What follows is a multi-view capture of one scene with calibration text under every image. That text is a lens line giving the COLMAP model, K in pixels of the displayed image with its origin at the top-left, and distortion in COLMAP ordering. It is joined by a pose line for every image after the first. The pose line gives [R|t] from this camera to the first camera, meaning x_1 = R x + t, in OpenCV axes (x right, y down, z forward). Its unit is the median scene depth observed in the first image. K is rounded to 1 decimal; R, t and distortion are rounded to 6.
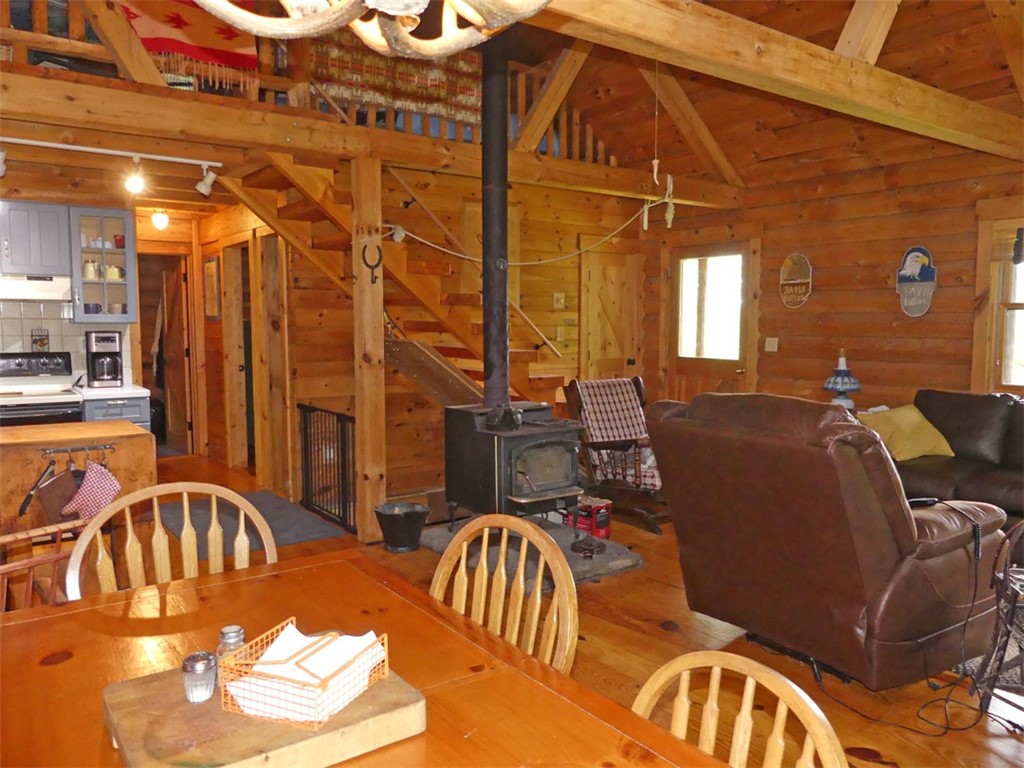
lens RADIAL K [[768.9, 0, 520.1], [0, 768.9, 385.6], [0, 0, 1]] dist [-0.027869, 0.010311]
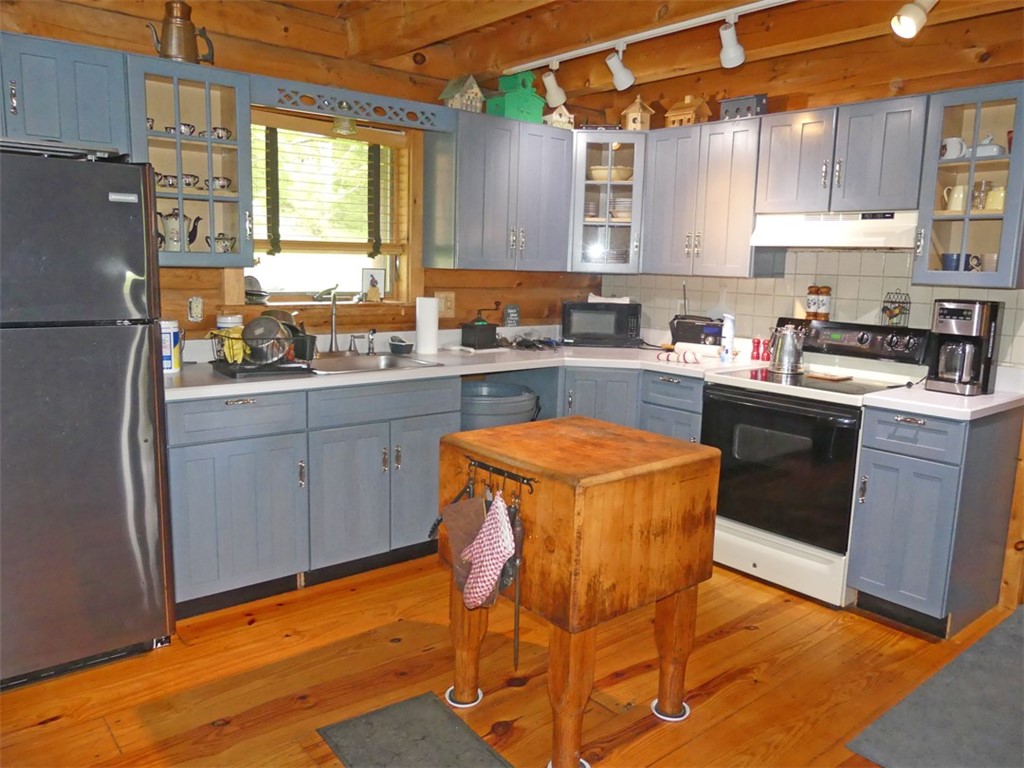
lens RADIAL K [[768.9, 0, 514.7], [0, 768.9, 383.2], [0, 0, 1]] dist [-0.027869, 0.010311]
pose [[0.056361, 0.151524, -0.986845, 0.033683], [-0.110052, 0.983336, 0.144700, -0.056708], [0.992327, 0.100449, 0.072097, 0.635883]]
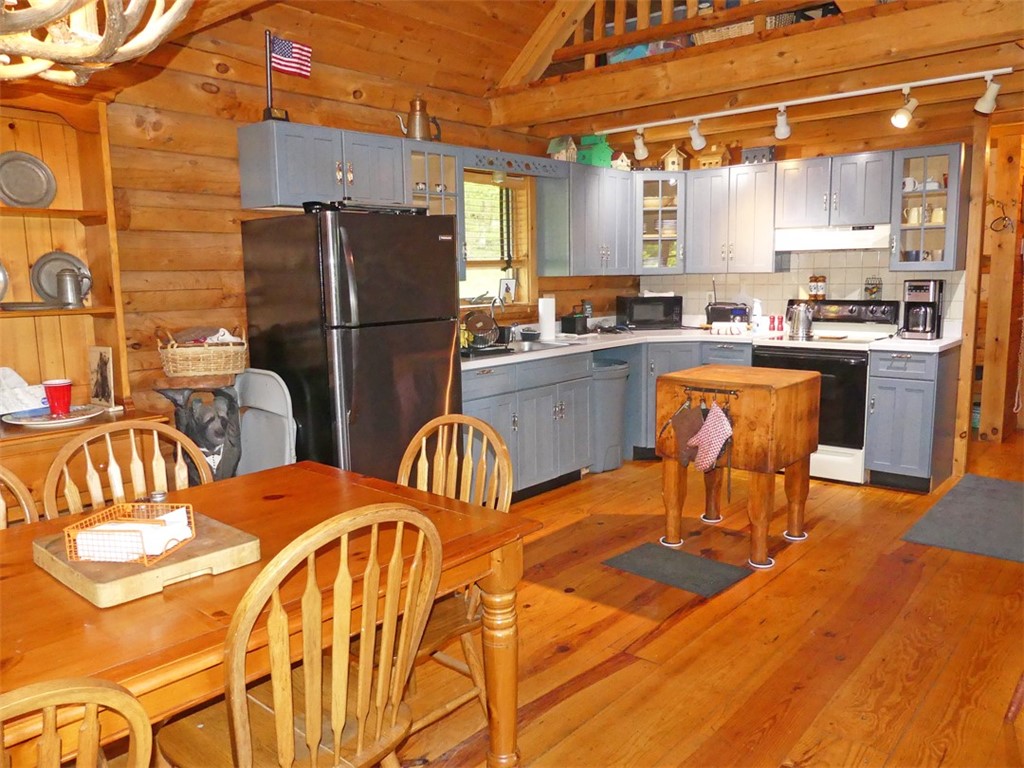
lens RADIAL K [[768.9, 0, 516.9], [0, 768.9, 383.7], [0, 0, 1]] dist [-0.027869, 0.010311]
pose [[0.210146, 0.132564, -0.968641, 0.287419], [-0.061363, 0.990600, 0.122256, -0.029515], [0.975742, 0.033747, 0.216305, 0.323514]]
